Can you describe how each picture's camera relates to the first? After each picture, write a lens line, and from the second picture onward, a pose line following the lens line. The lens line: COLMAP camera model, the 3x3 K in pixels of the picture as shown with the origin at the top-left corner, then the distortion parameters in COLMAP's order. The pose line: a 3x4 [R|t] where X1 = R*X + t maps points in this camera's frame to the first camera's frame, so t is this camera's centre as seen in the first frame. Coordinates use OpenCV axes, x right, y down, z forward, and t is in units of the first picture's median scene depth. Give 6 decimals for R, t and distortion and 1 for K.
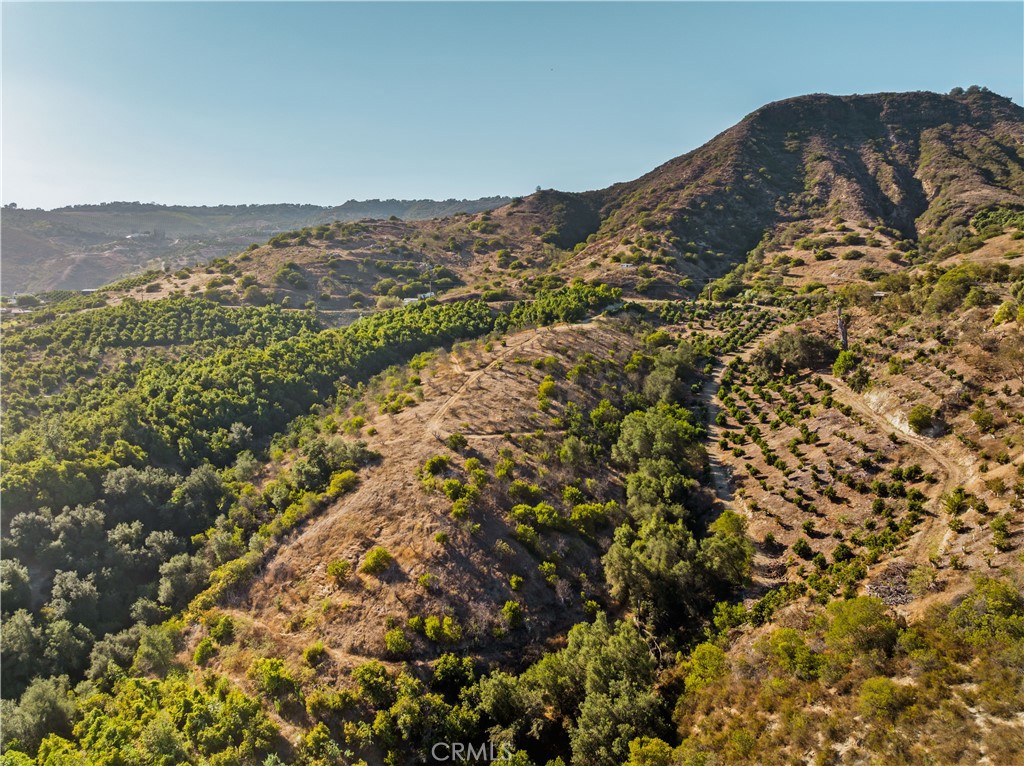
lens RADIAL K [[720.8, 0, 513.0], [0, 720.8, 373.2], [0, 0, 1]] dist [-0.041214, 0.003909]
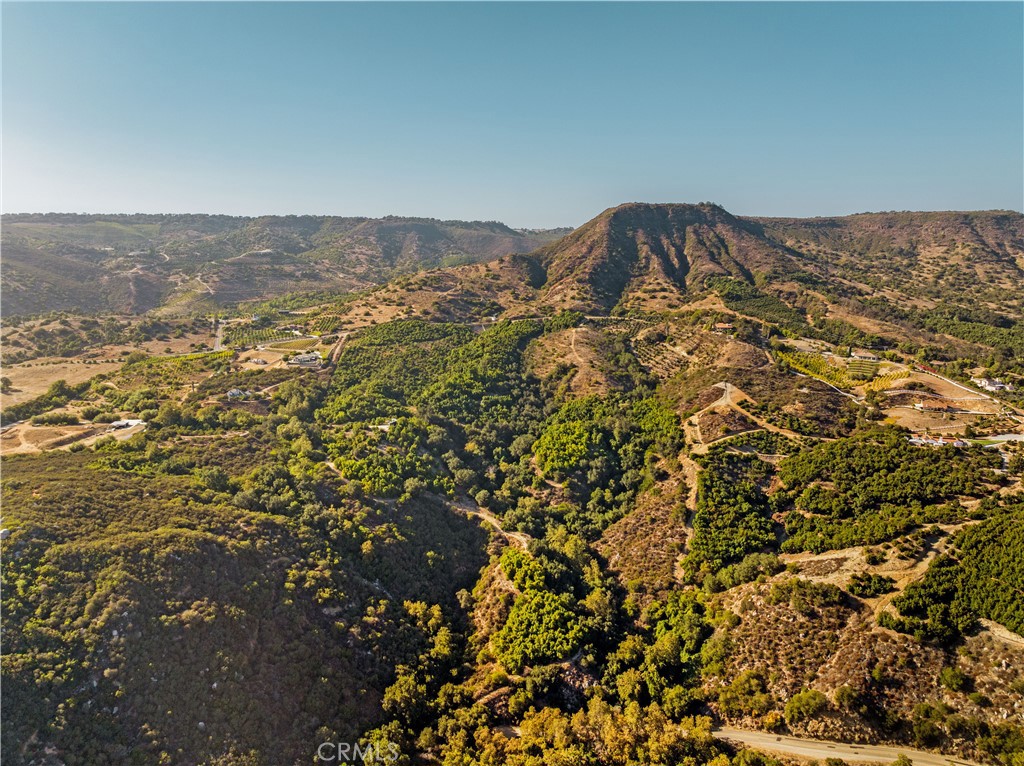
lens RADIAL K [[720.8, 0, 513.0], [0, 720.8, 373.2], [0, 0, 1]] dist [-0.041214, 0.003909]
pose [[0.960441, -0.045363, 0.274765, -1.485095], [0.035994, 0.998589, 0.039049, -0.017232], [-0.276148, -0.027614, 0.960718, -2.609019]]
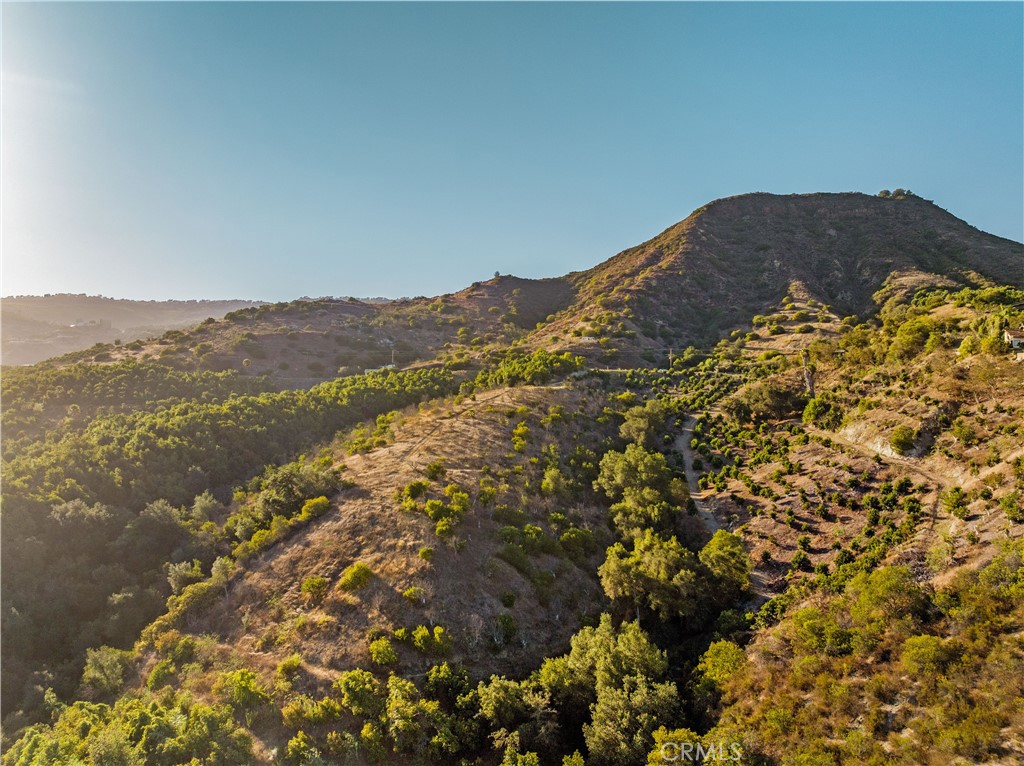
lens RADIAL K [[720.8, 0, 513.0], [0, 720.8, 373.2], [0, 0, 1]] dist [-0.041214, 0.003909]
pose [[0.997378, 0.011093, 0.071515, -0.039753], [-0.000503, 0.989222, -0.146425, 0.094152], [-0.072368, 0.146005, 0.986633, 0.025767]]
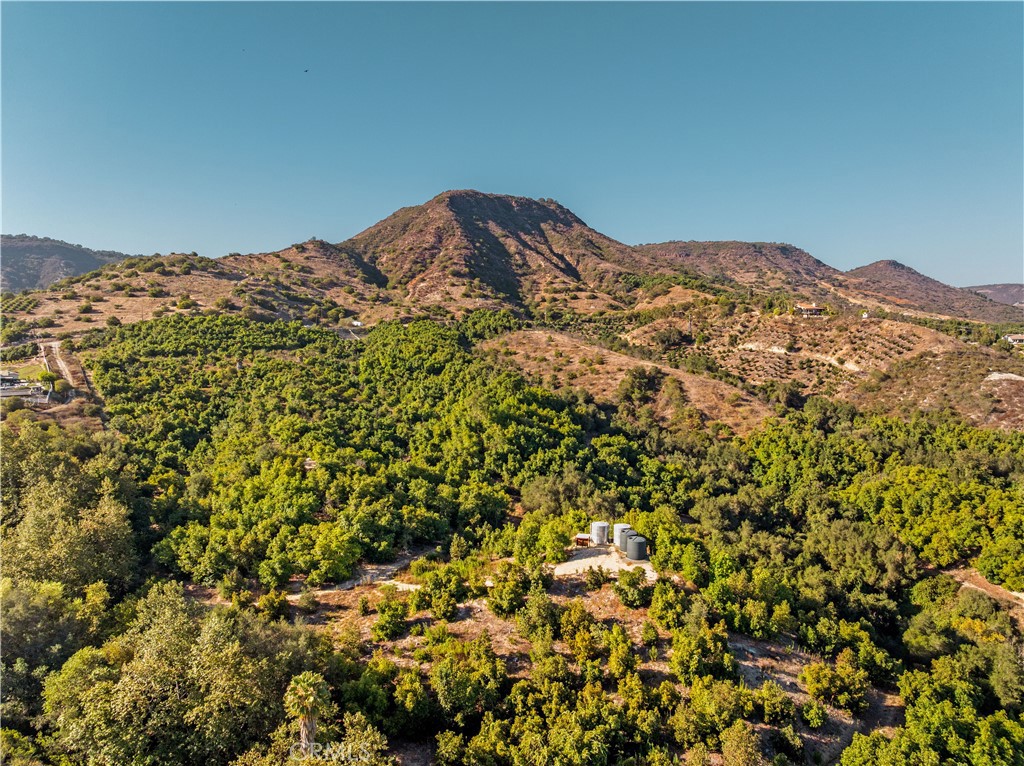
lens RADIAL K [[722.1, 0, 517.1], [0, 722.1, 379.3], [0, 0, 1]] dist [-0.024214, -0.025467]
pose [[0.700901, -0.046257, 0.711757, -1.696811], [0.100253, 0.994377, -0.034100, 0.140680], [-0.706178, 0.095256, 0.701598, -0.152158]]
